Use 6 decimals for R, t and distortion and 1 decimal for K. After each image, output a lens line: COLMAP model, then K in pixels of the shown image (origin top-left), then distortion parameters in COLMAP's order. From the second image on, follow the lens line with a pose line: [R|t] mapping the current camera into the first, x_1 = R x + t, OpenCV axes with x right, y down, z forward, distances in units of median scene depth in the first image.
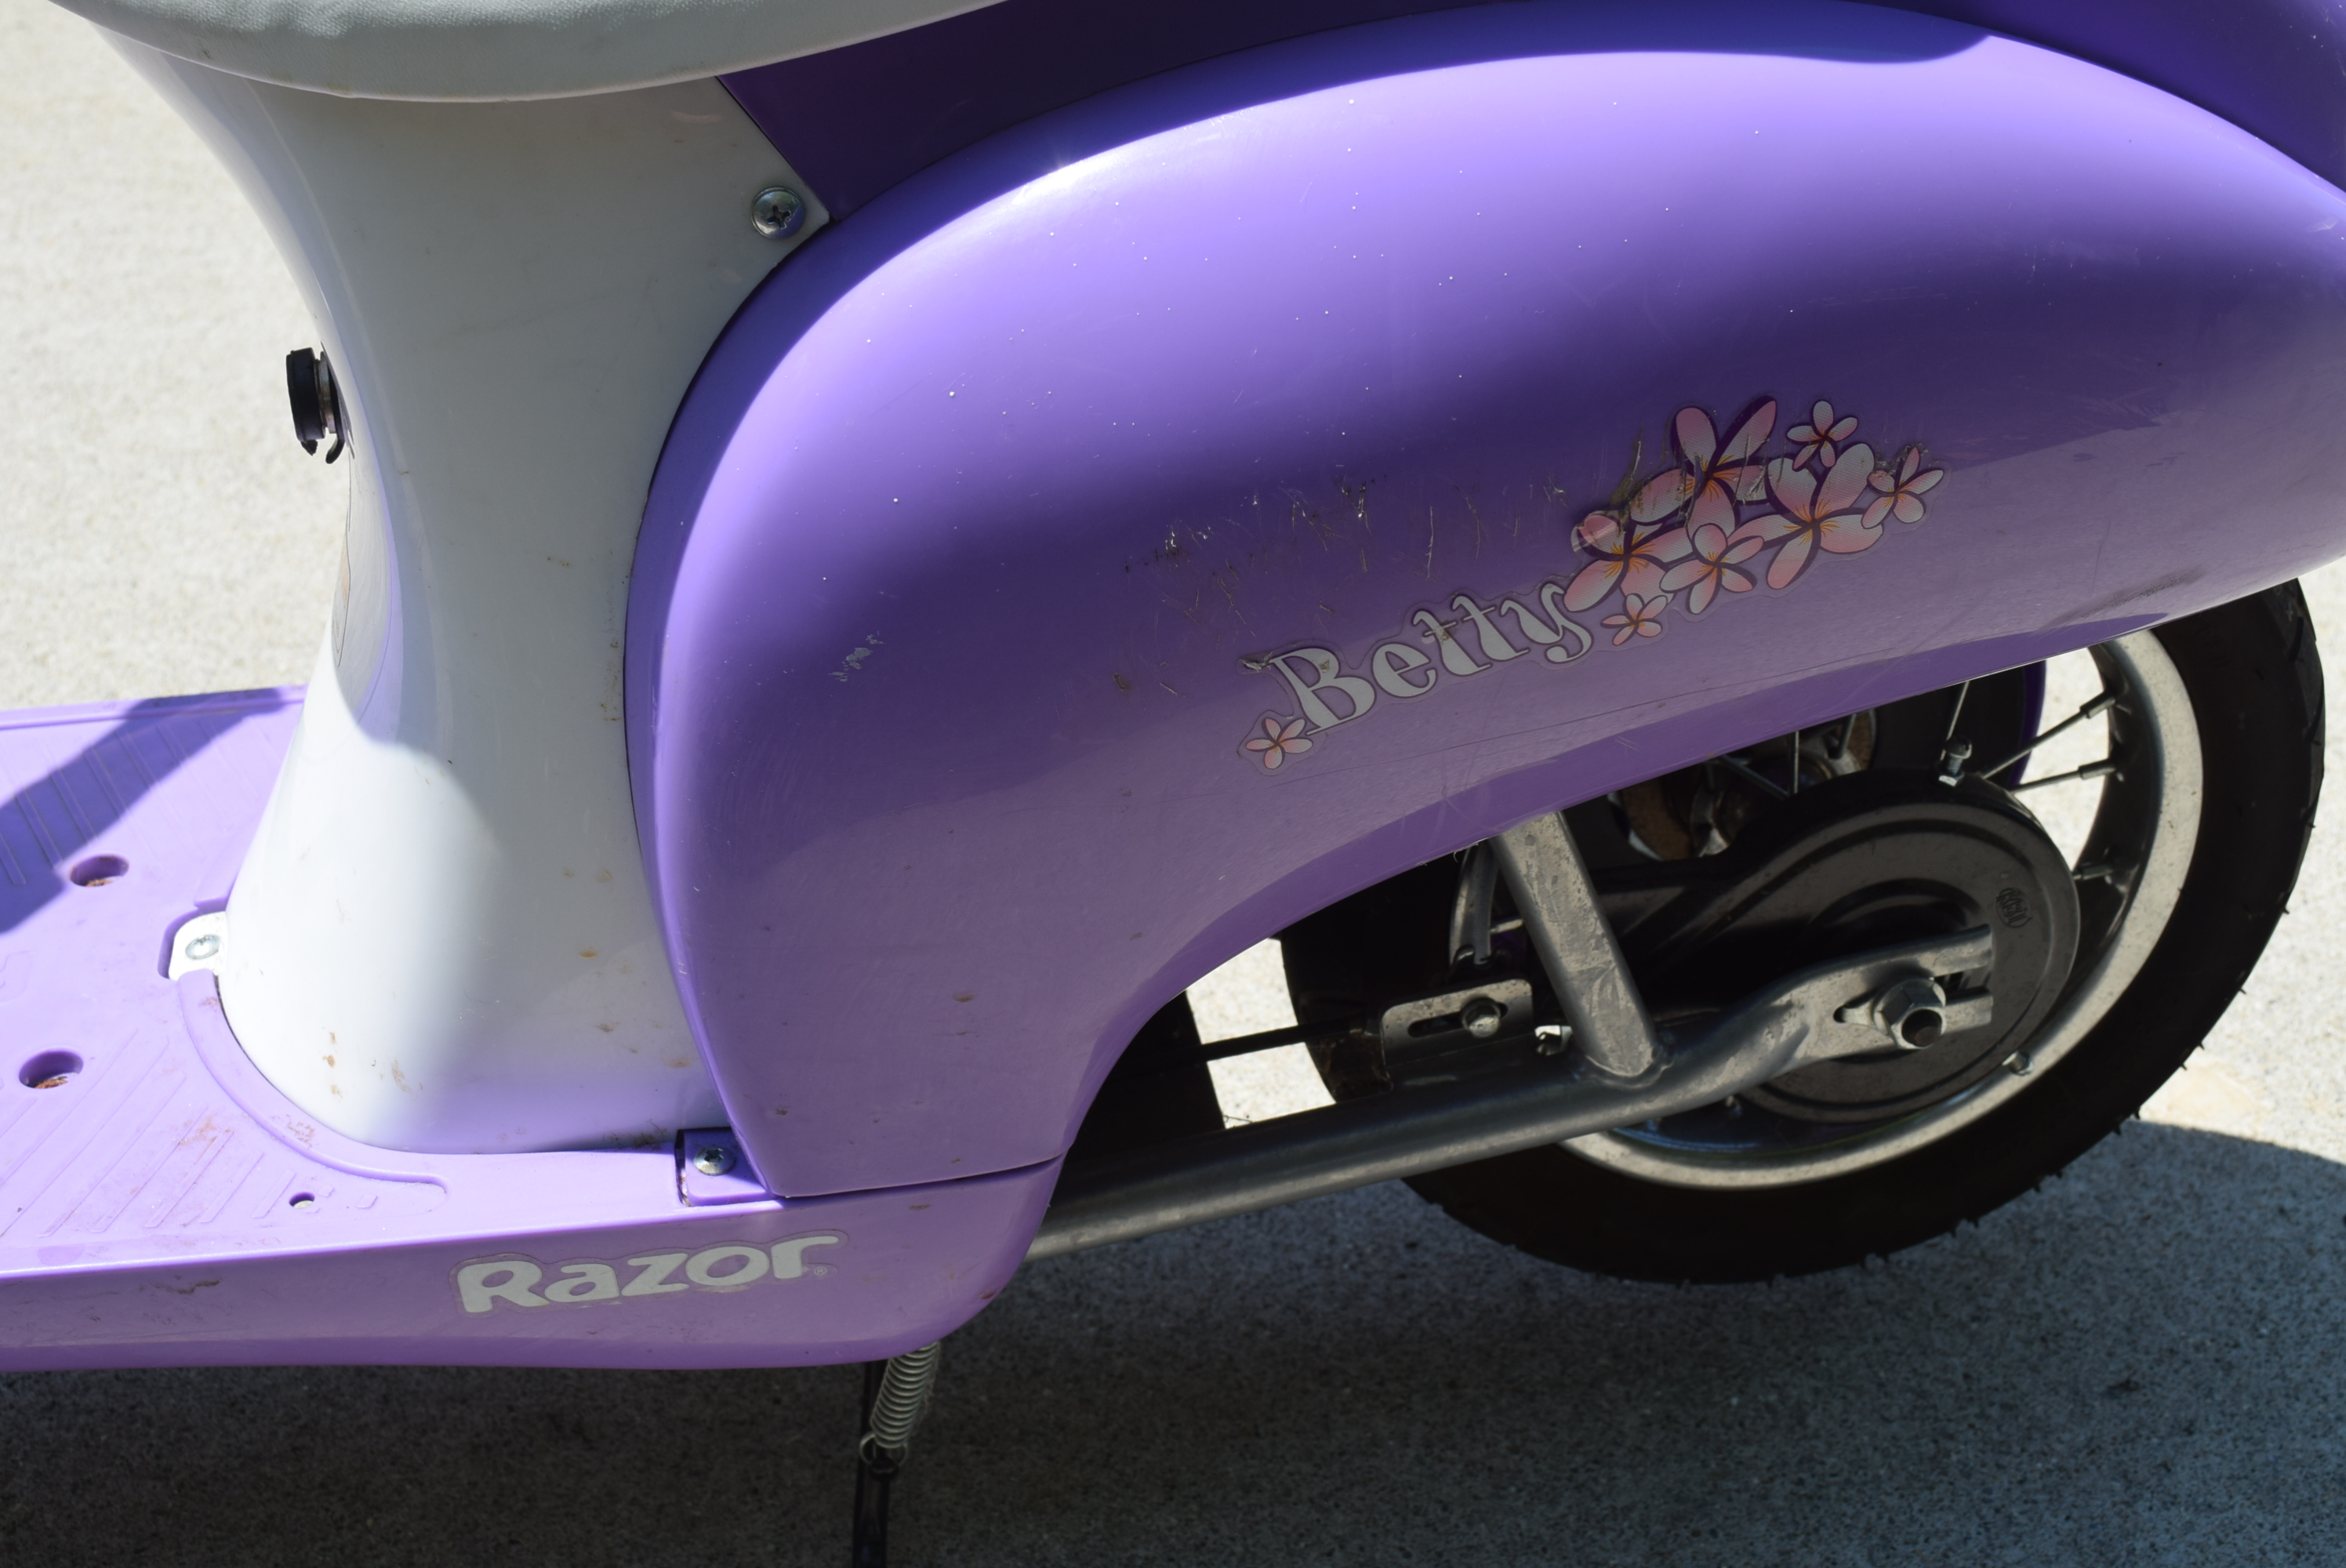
lens RADIAL K [[2877.8, 0, 1173.0], [0, 2877.8, 784.0], [0, 0, 1]] dist [-0.041291, 0.019660]
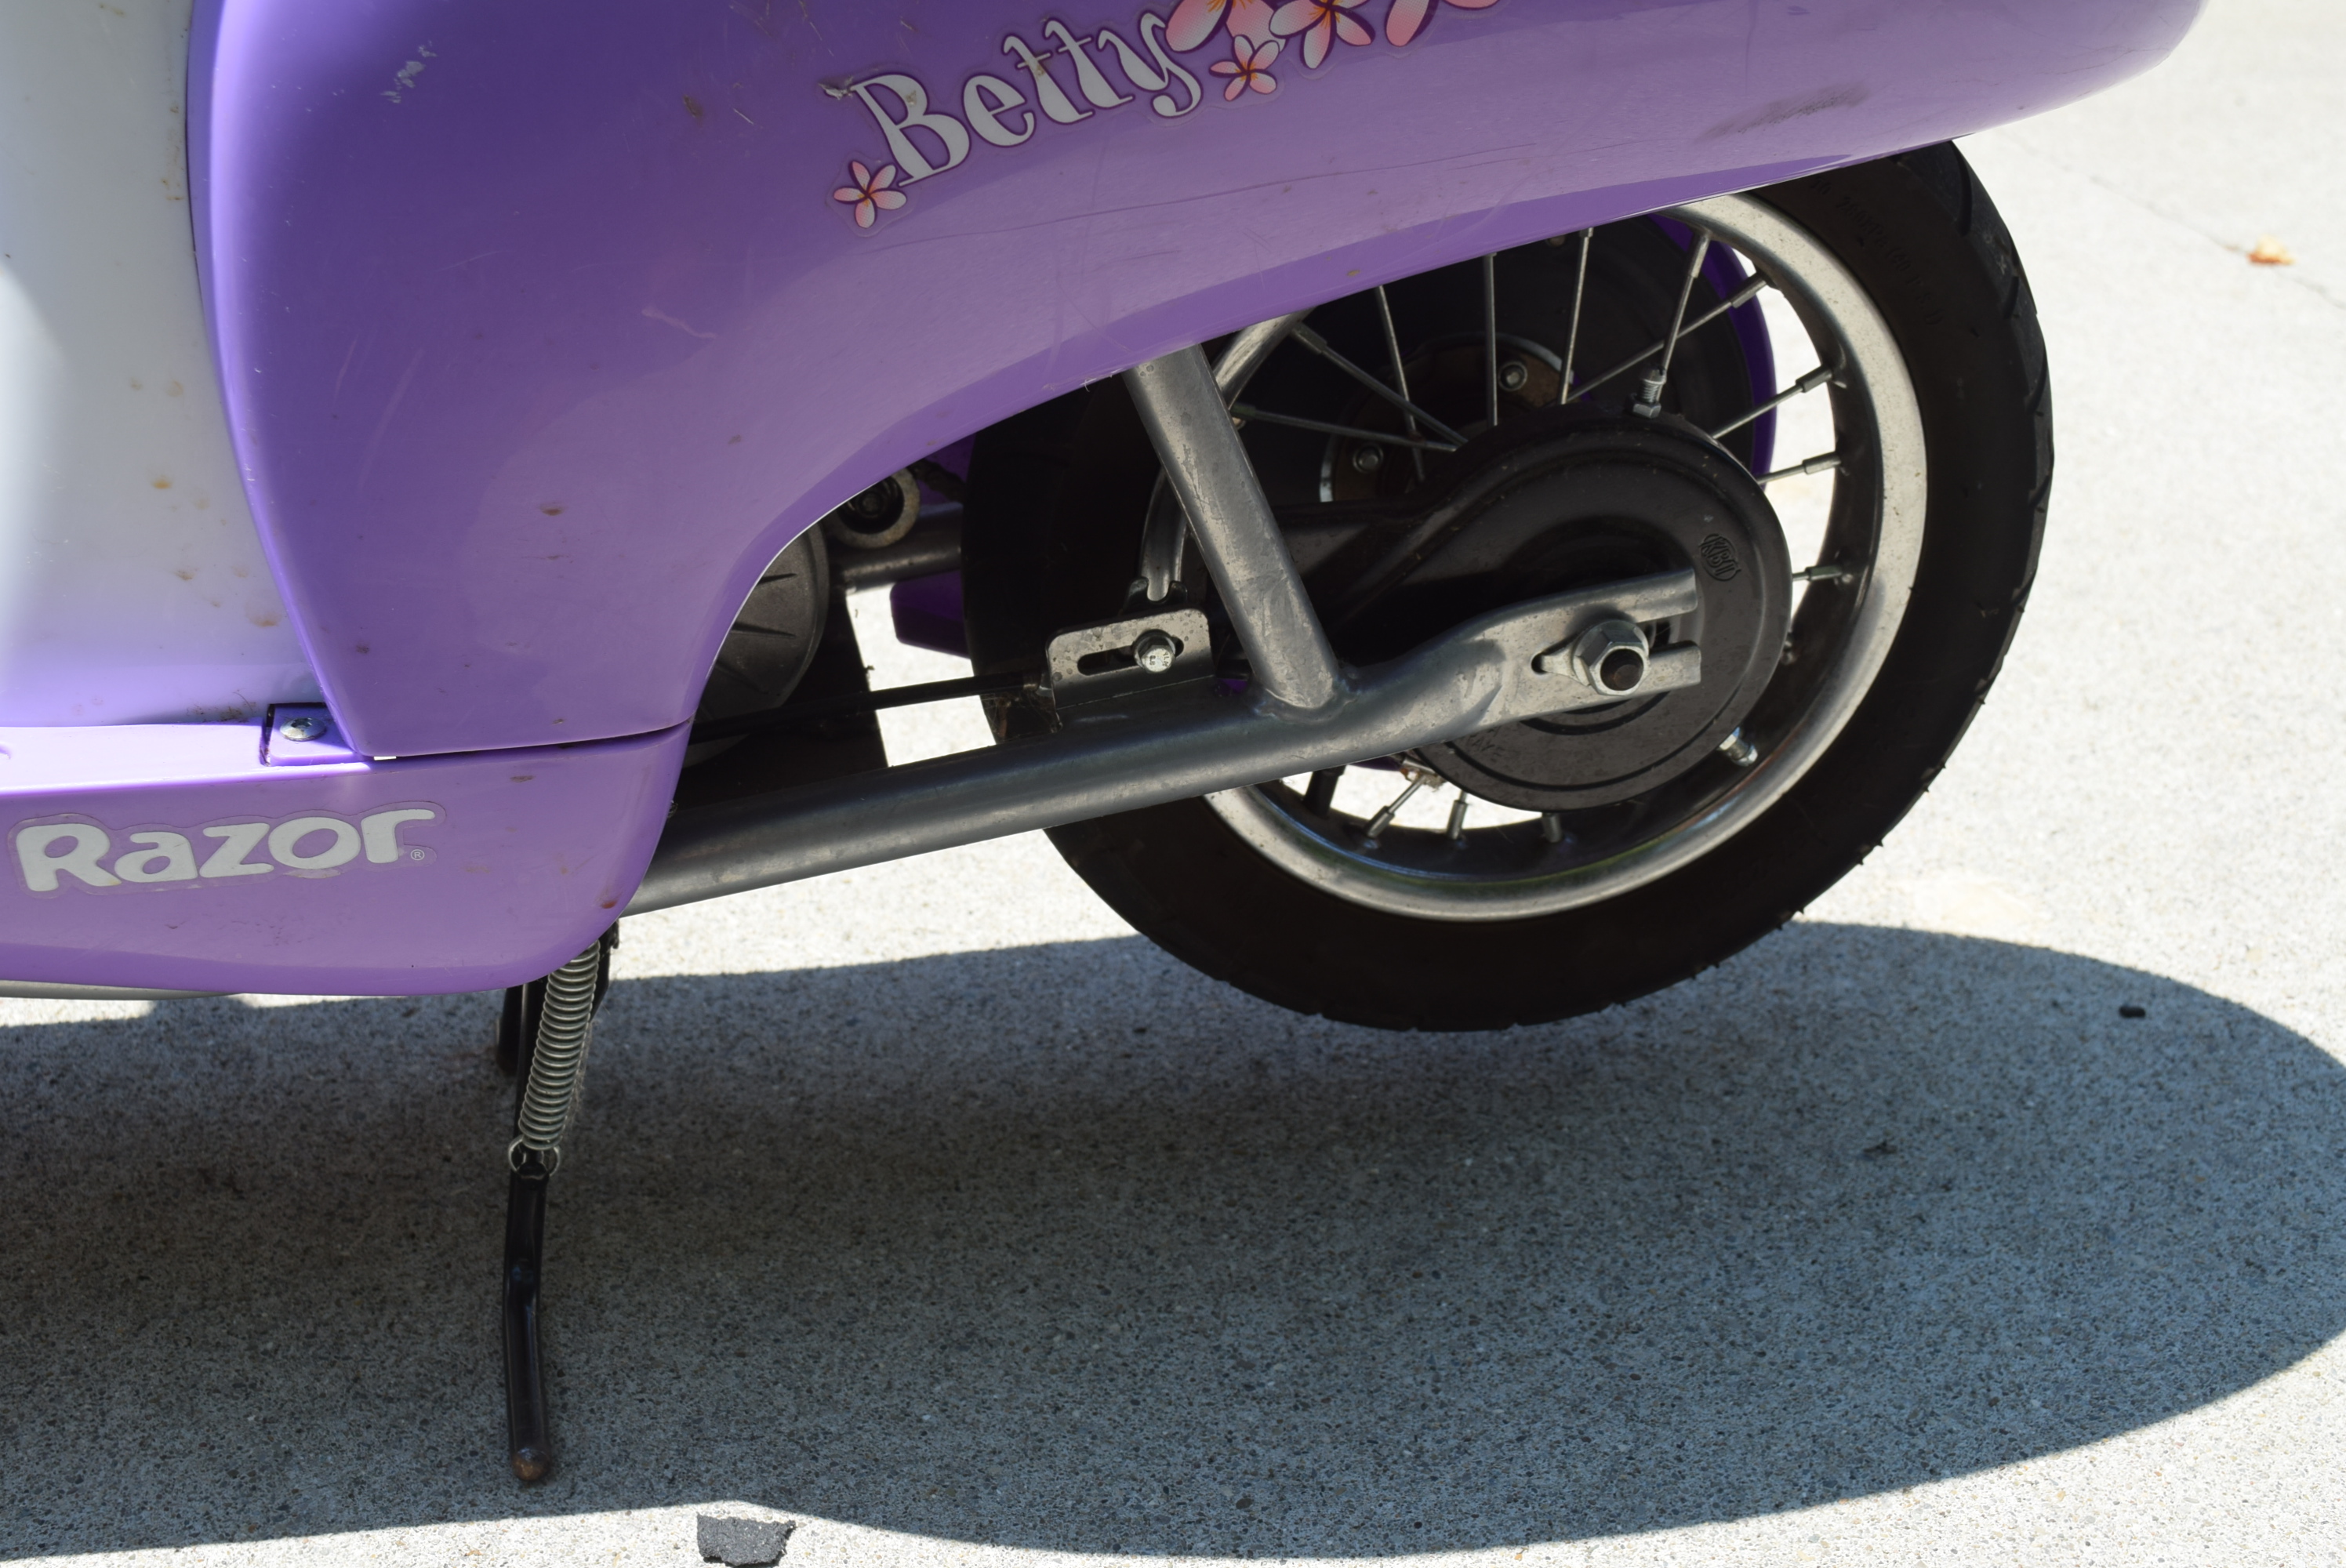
lens RADIAL K [[2877.8, 0, 1173.0], [0, 2877.8, 784.0], [0, 0, 1]] dist [-0.041291, 0.019660]
pose [[0.999664, 0.000095, 0.025924, 0.075101], [0.002086, 0.996454, -0.084117, 0.173103], [-0.025840, 0.084143, 0.996119, 0.050320]]
